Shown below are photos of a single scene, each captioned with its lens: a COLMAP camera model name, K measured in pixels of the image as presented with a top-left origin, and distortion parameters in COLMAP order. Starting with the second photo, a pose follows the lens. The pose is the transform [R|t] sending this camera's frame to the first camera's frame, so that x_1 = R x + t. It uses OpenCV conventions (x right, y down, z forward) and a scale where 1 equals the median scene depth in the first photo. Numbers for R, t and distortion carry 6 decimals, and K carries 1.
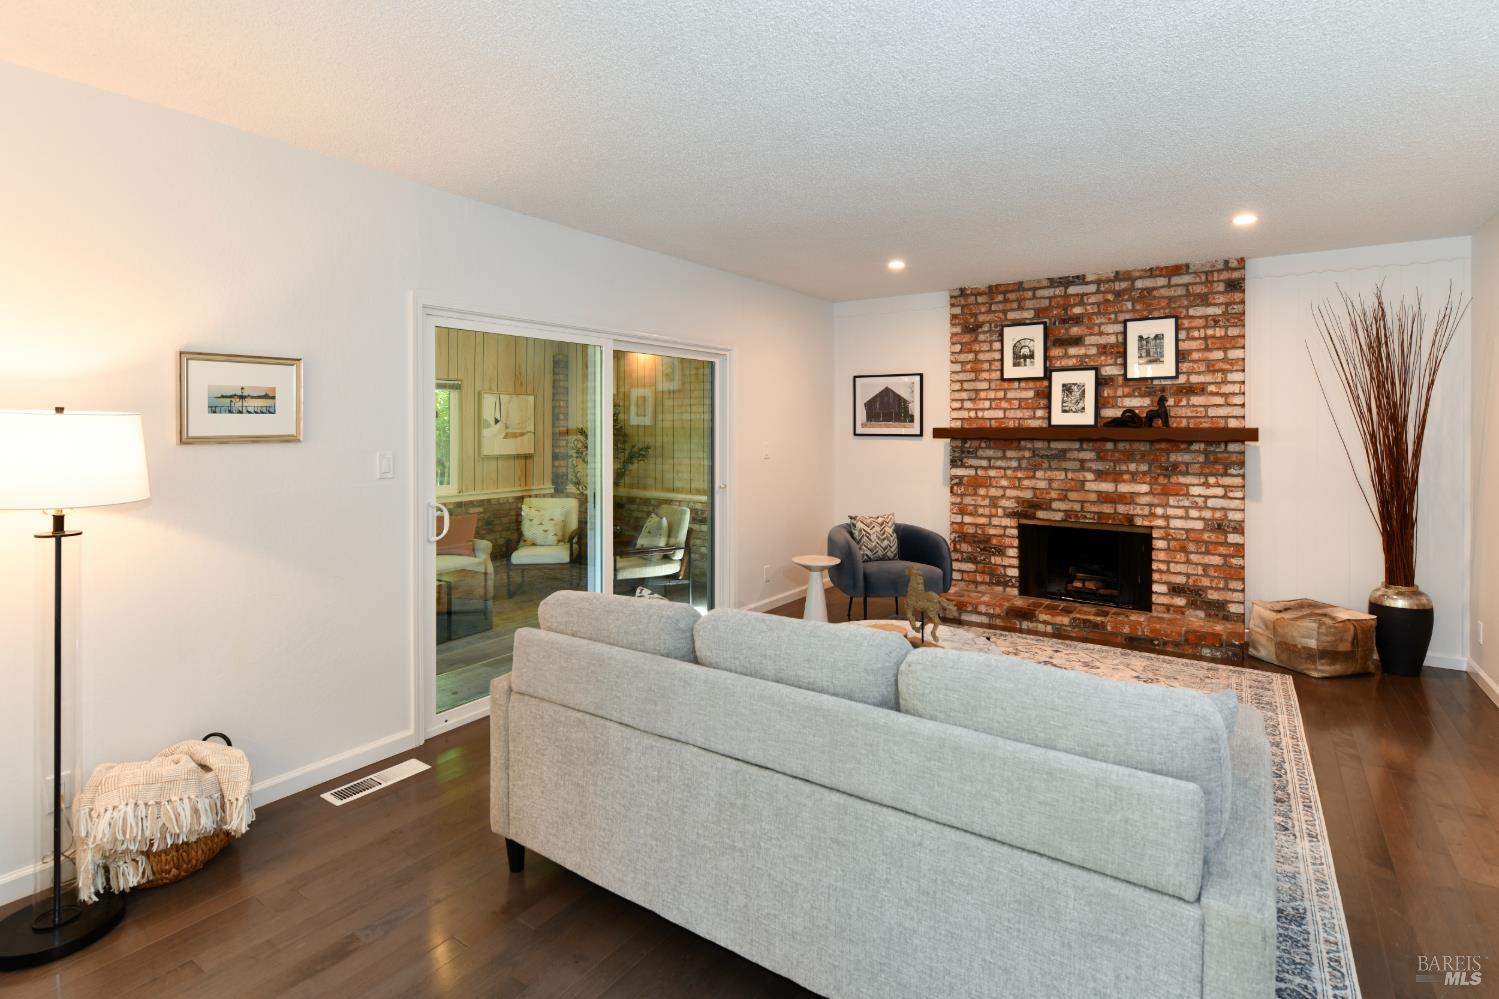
lens RADIAL K [[728.9, 0, 744.3], [0, 728.9, 428.0], [0, 0, 1]] dist [0.000193, -0.001186]
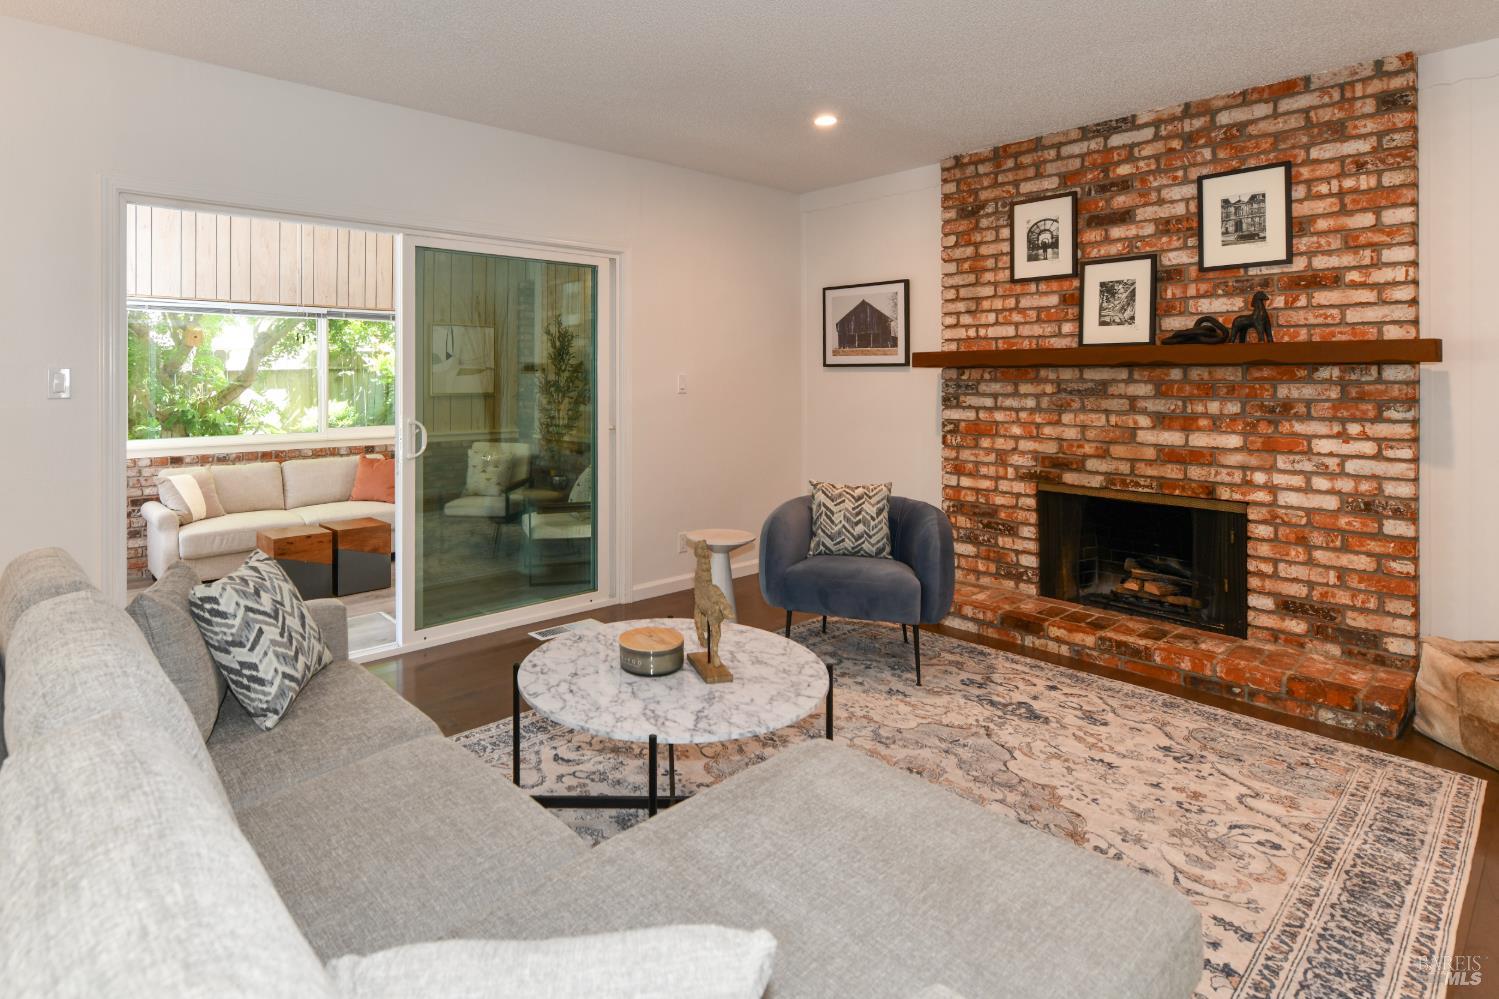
lens RADIAL K [[785.7, 0, 640.6], [0, 785.7, 374.6], [0, 0, 1]] dist [-0.000199, -0.002772]
pose [[0.961265, -0.000949, -0.275625, 0.235128], [-0.000617, 0.999984, -0.005595, 0.028392], [0.275626, 0.005548, 0.961249, 0.199532]]
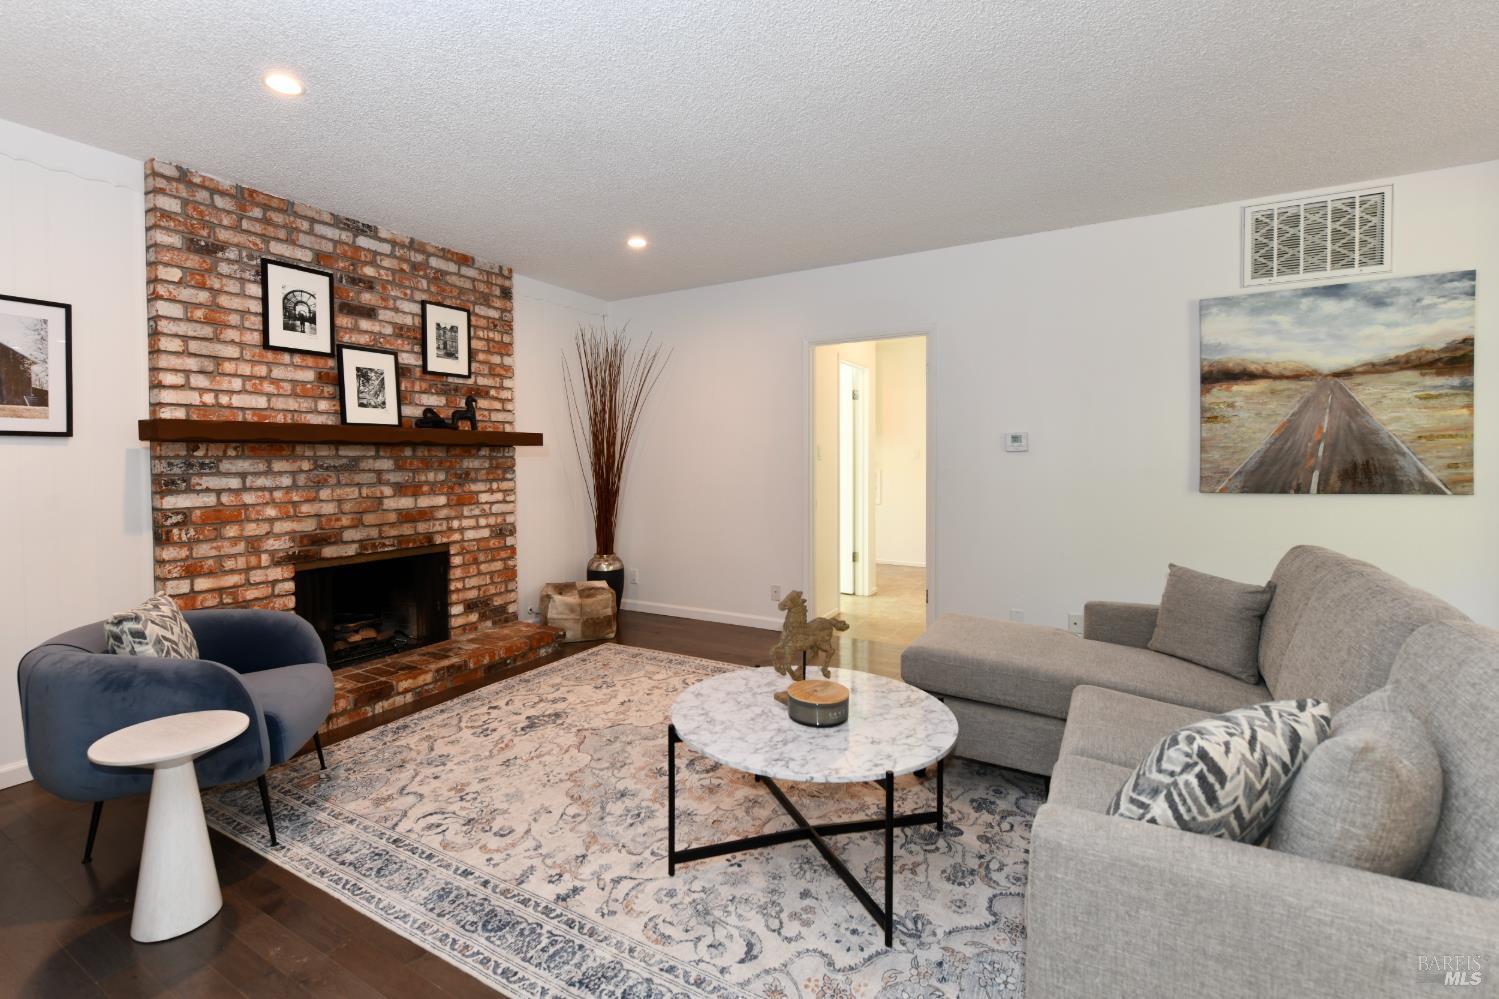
lens RADIAL K [[664.8, 0, 722.5], [0, 664.8, 473.9], [0, 0, 1]] dist [-0.000416, -0.000312]
pose [[-0.062590, -0.022886, 0.997777, -0.255818], [0.008932, 0.999684, 0.023490, 0.034378], [-0.997999, 0.010382, -0.062365, 0.691762]]
